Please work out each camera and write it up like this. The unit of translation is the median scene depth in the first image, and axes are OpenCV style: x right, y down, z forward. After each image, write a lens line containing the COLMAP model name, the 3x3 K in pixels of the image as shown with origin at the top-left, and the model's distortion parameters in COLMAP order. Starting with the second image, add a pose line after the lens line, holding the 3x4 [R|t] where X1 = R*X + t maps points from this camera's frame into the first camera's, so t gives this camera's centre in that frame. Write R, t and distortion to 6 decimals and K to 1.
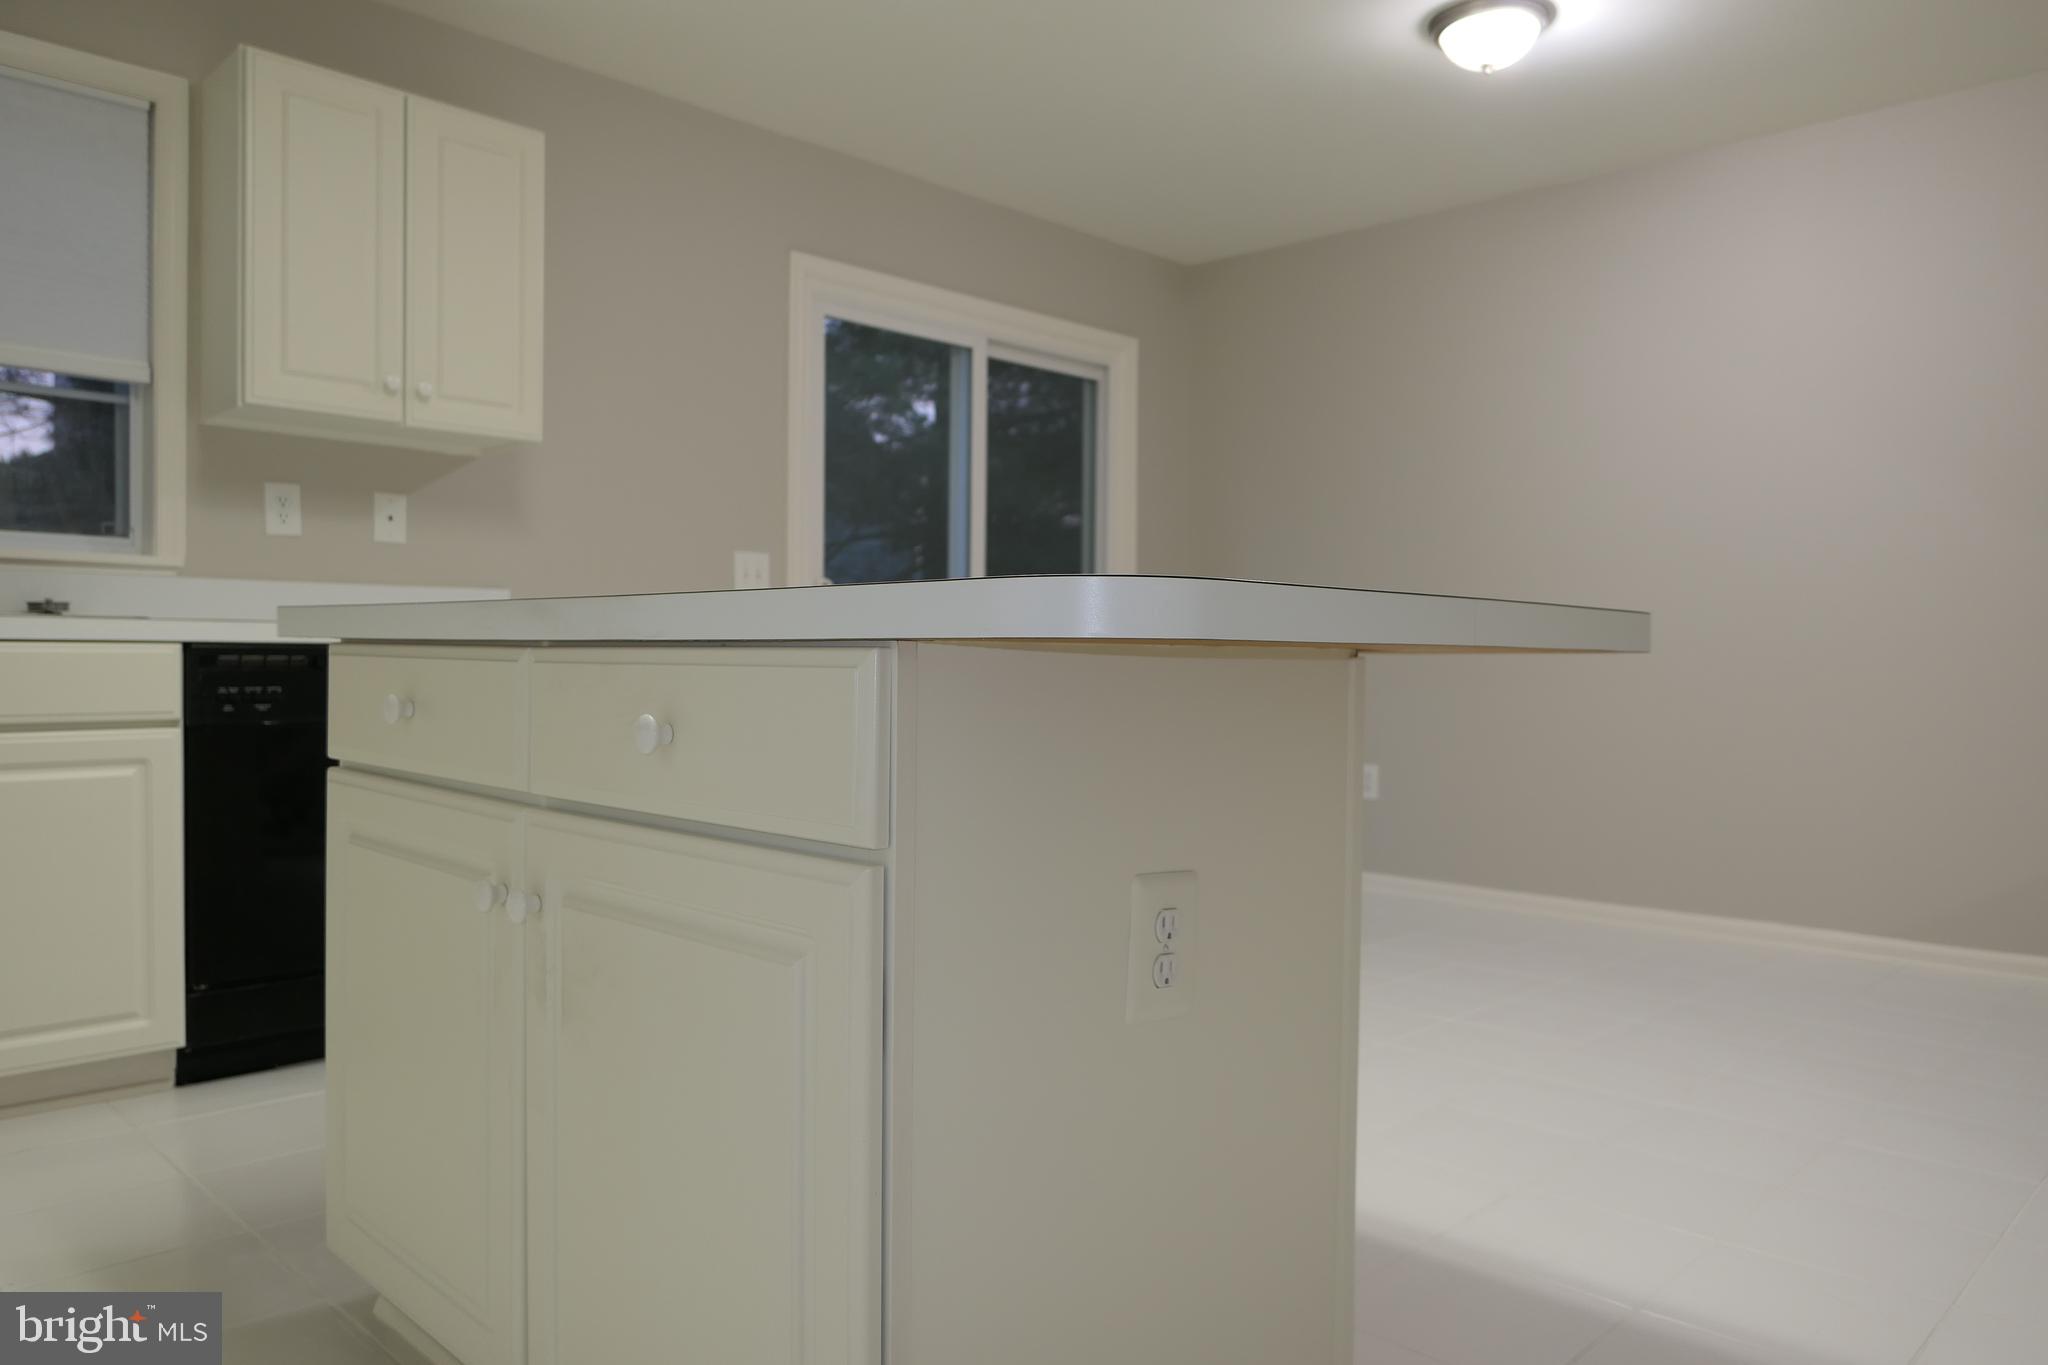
lens RADIAL K [[1447.3, 0, 1024.0], [0, 1447.3, 682.5], [0, 0, 1]] dist [-0.012591, 0.007843]
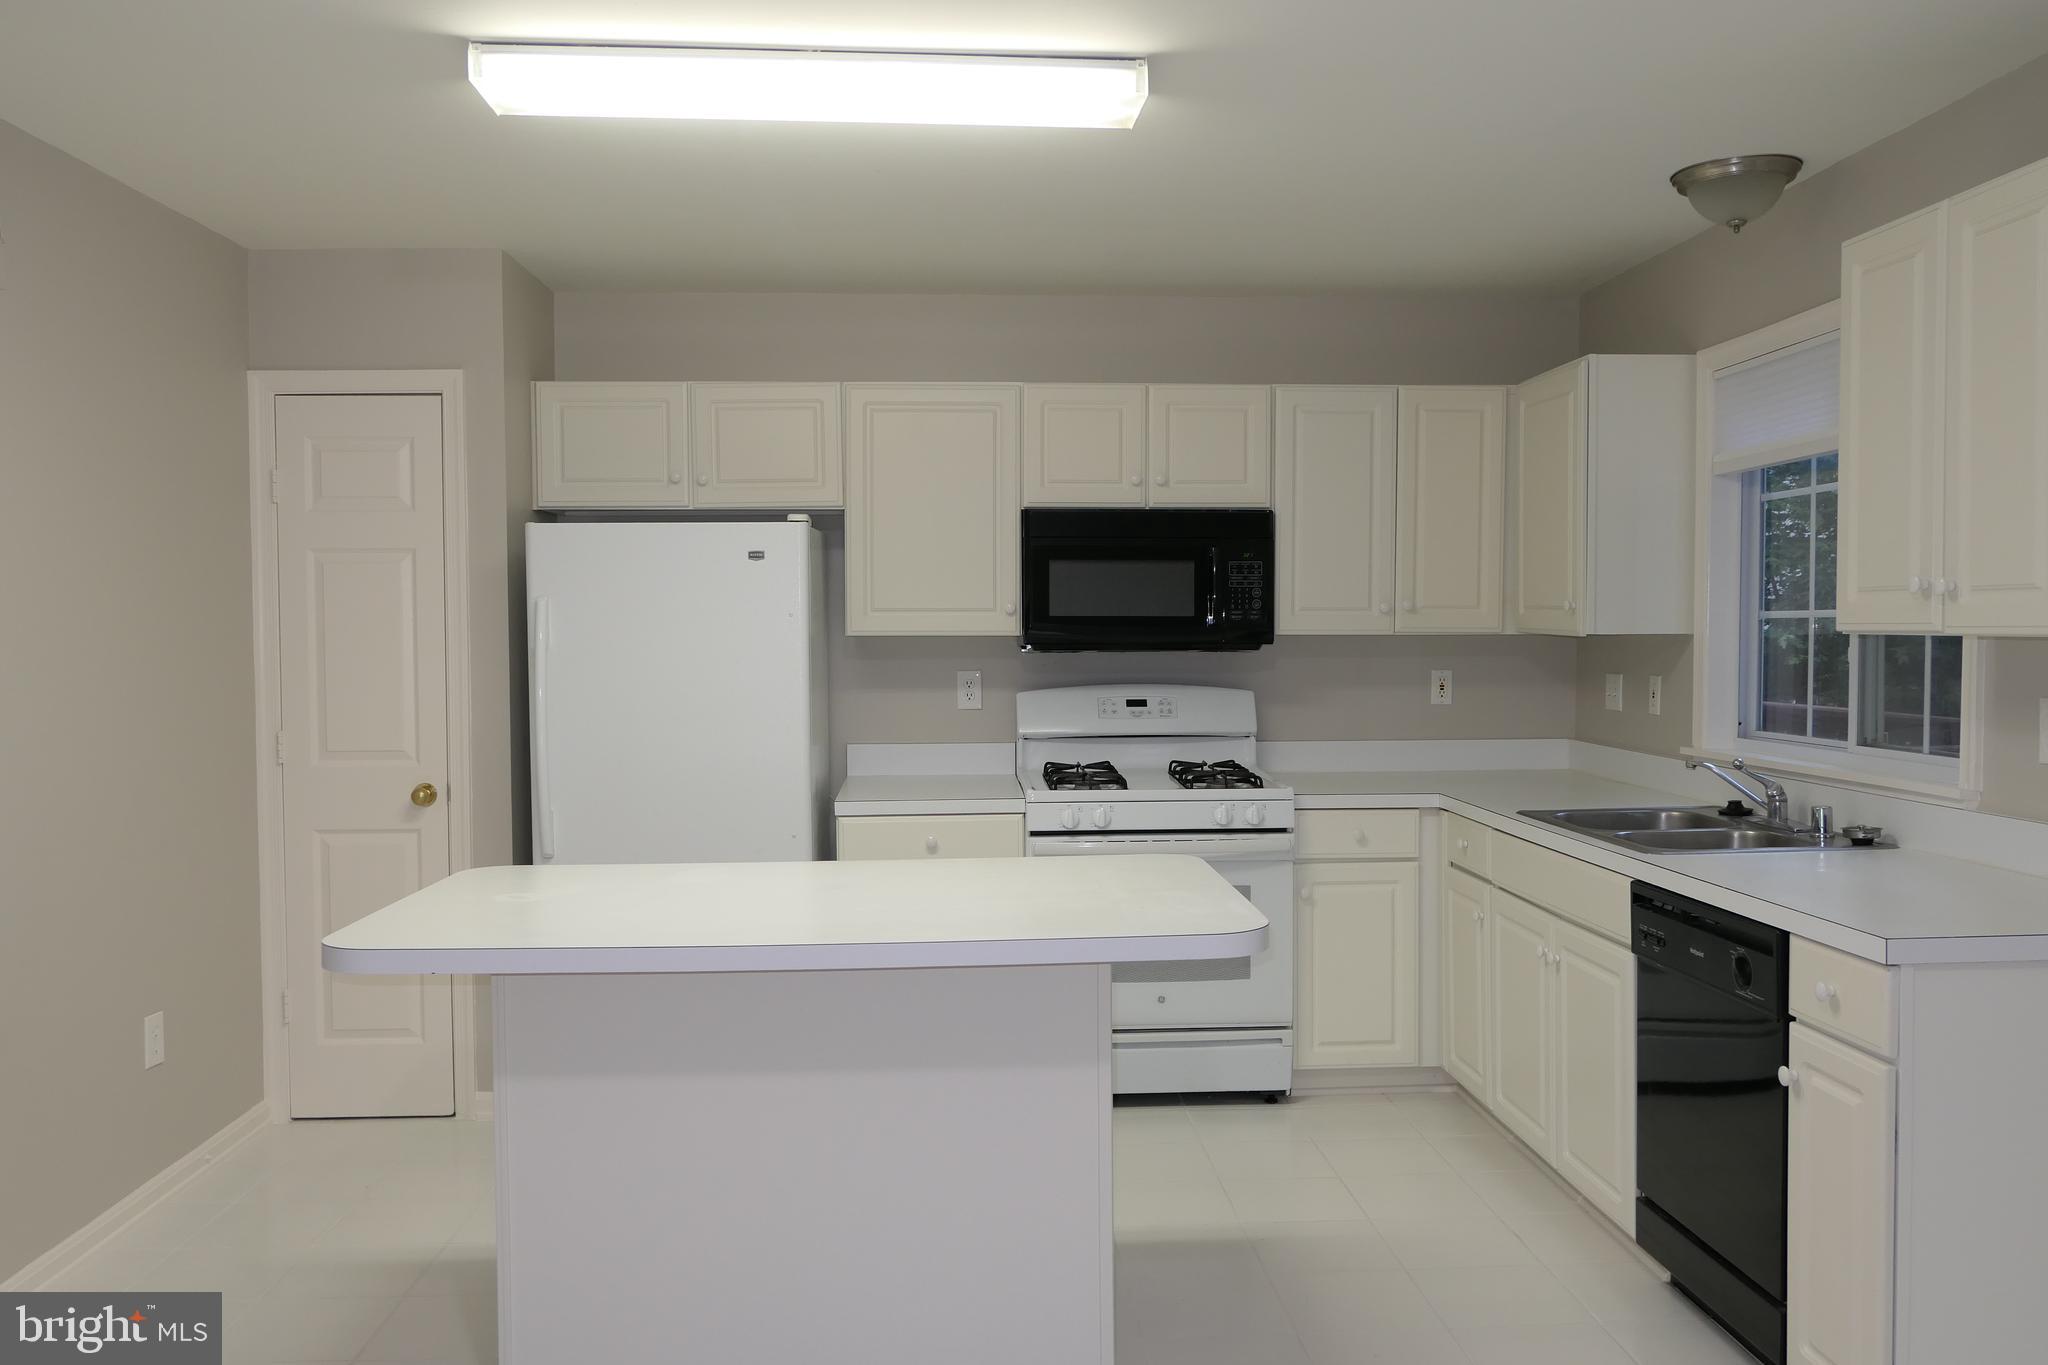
lens RADIAL K [[1668.3, 0, 1024.0], [0, 1668.3, 682.5], [0, 0, 1]] dist [-0.005252, 0.003631]
pose [[-0.682751, 0.018729, -0.730411, 0.557360], [-0.009124, 0.999375, 0.034154, -0.179317], [0.730594, 0.029983, -0.682153, 1.255640]]
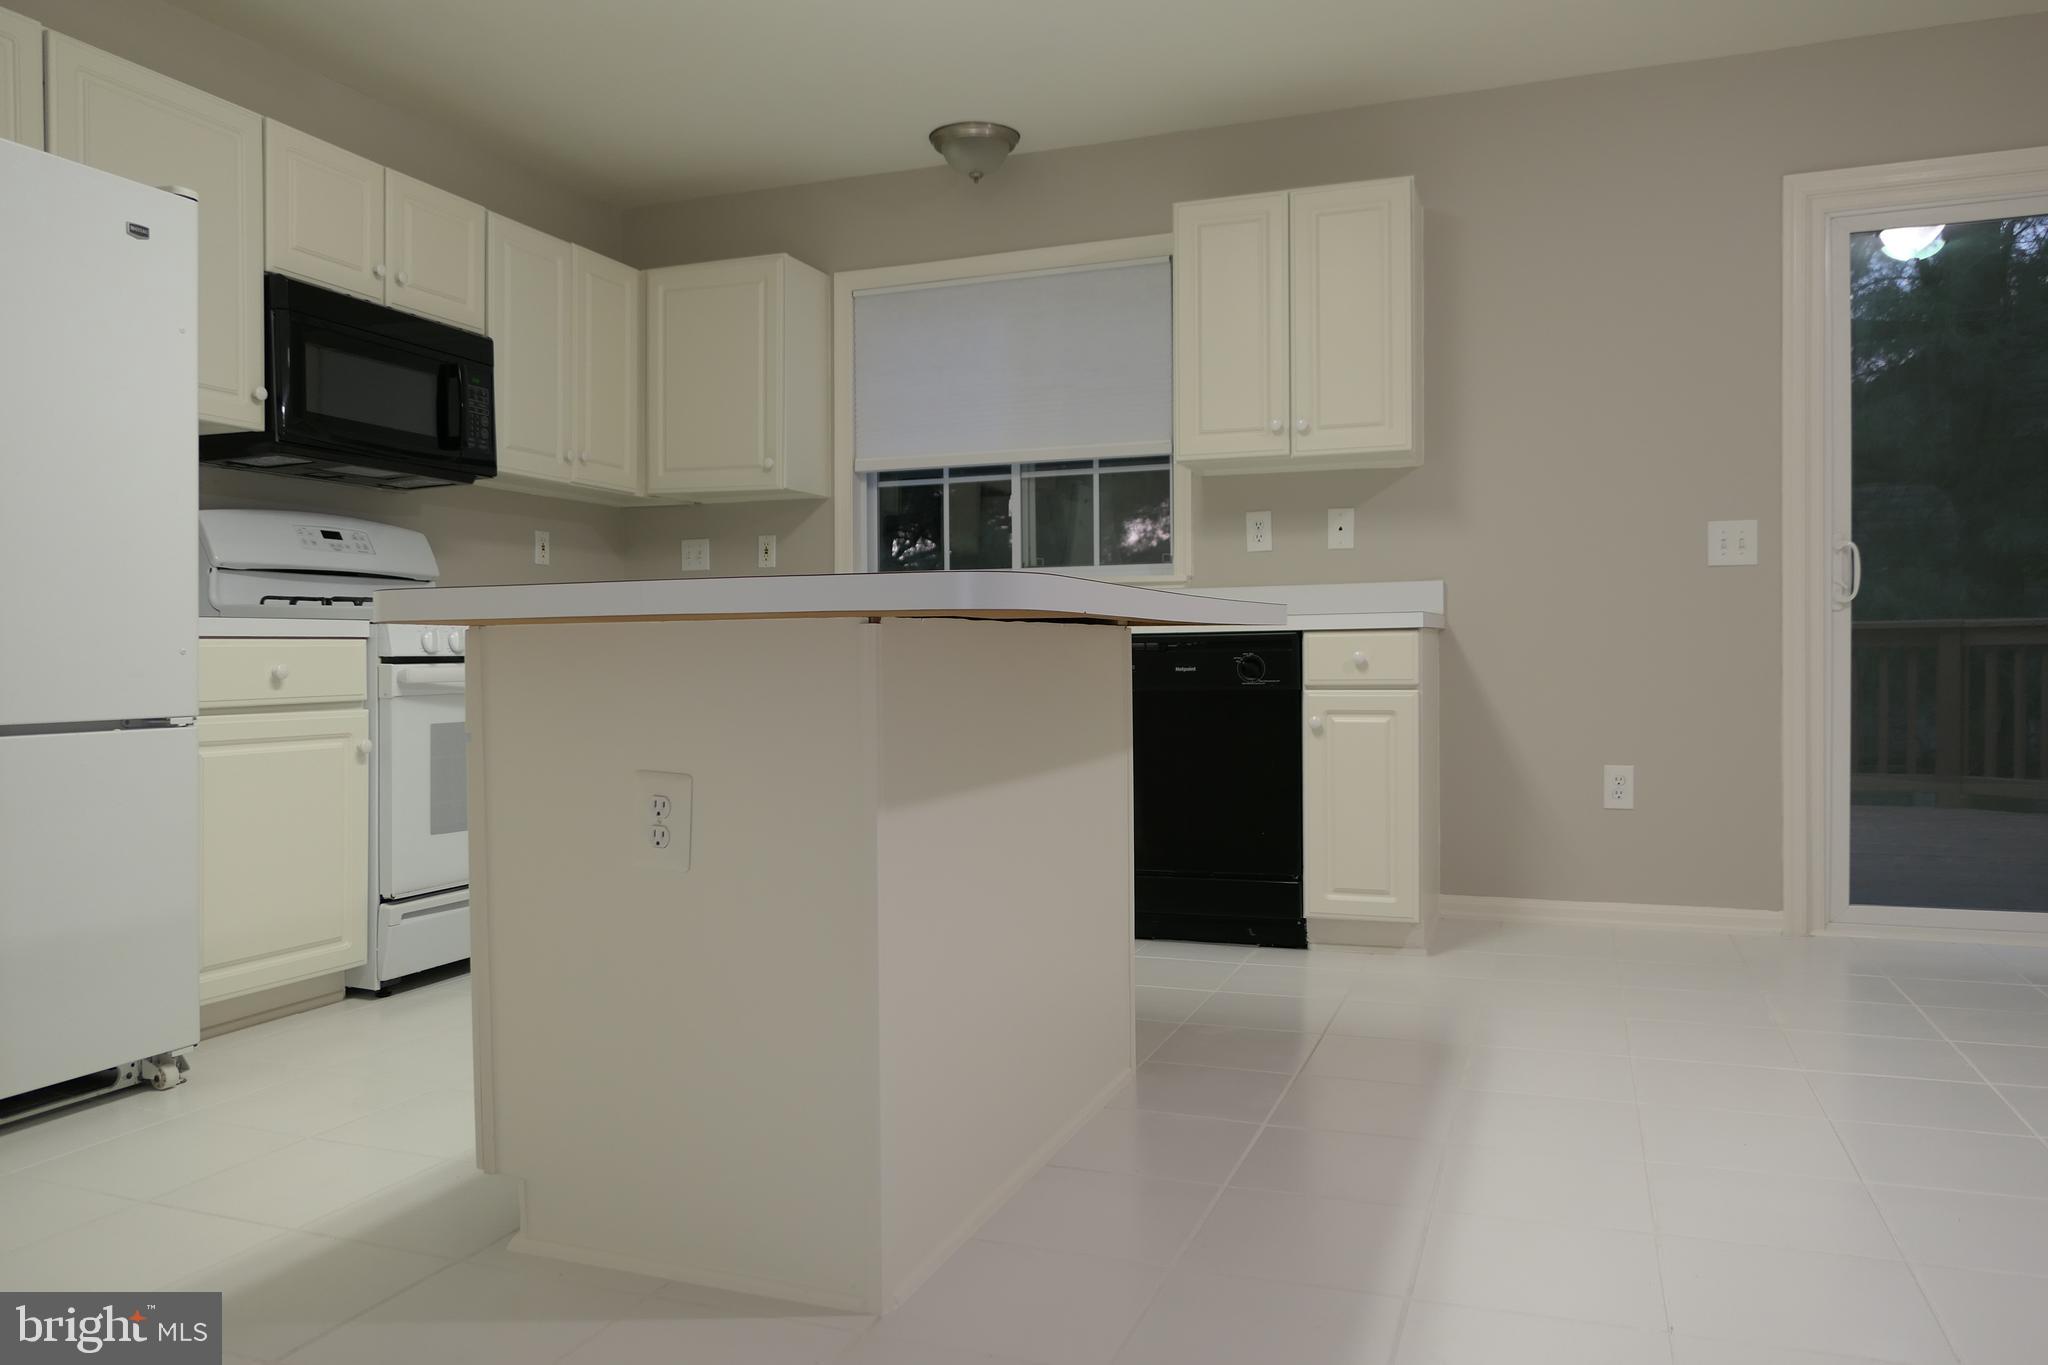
lens RADIAL K [[1447.3, 0, 1024.0], [0, 1447.3, 682.5], [0, 0, 1]] dist [-0.012591, 0.007843]
pose [[0.400065, 0.002368, -0.916484, 0.630947], [0.002082, 0.999992, 0.003492, 0.012932], [0.916484, -0.003305, 0.400057, 0.286830]]
